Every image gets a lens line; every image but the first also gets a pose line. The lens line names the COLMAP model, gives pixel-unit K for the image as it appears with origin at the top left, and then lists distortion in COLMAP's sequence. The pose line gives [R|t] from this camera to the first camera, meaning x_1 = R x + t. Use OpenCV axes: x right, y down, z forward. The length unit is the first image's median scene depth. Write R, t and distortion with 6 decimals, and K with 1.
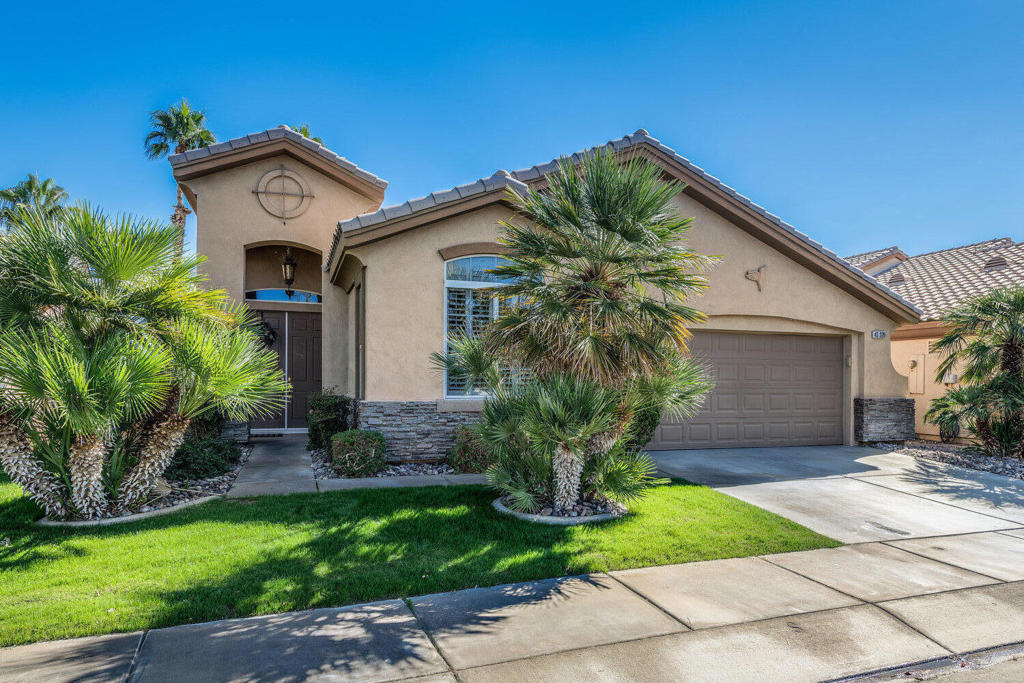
lens RADIAL K [[491.5, 0, 512.5], [0, 491.5, 379.6], [0, 0, 1]] dist [0.001662, 0.000121]
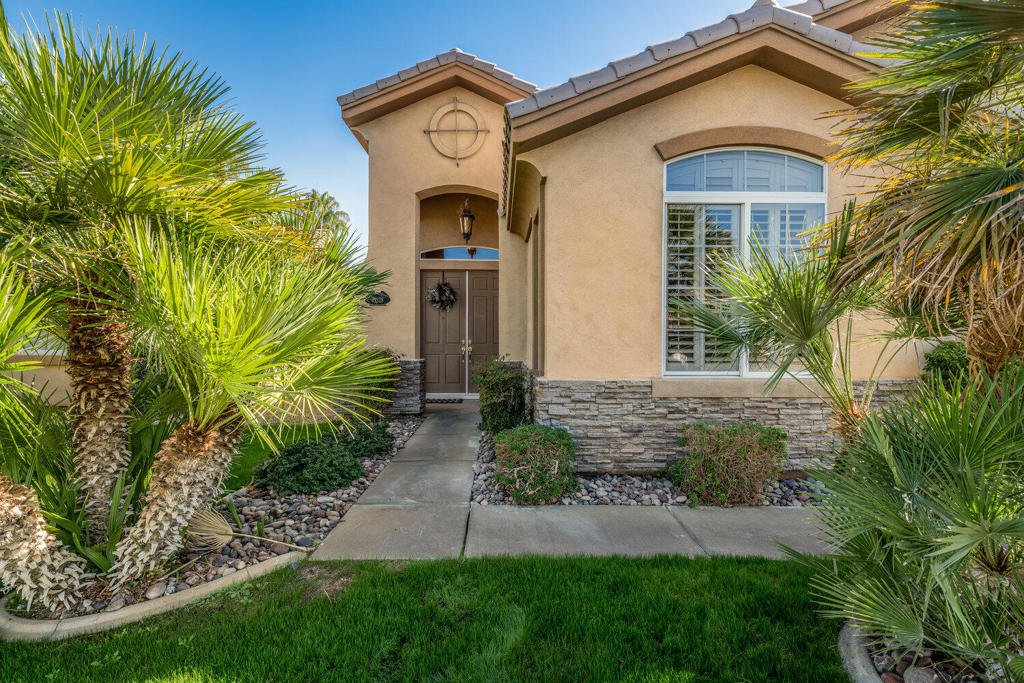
lens RADIAL K [[511.8, 0, 512.0], [0, 511.8, 341.5], [0, 0, 1]] dist [0.023729, -0.025448]
pose [[0.935913, 0.000591, -0.352229, -0.087624], [0.000071, 0.999998, 0.001866, -0.008023], [0.352230, -0.001772, 0.935912, 0.304055]]
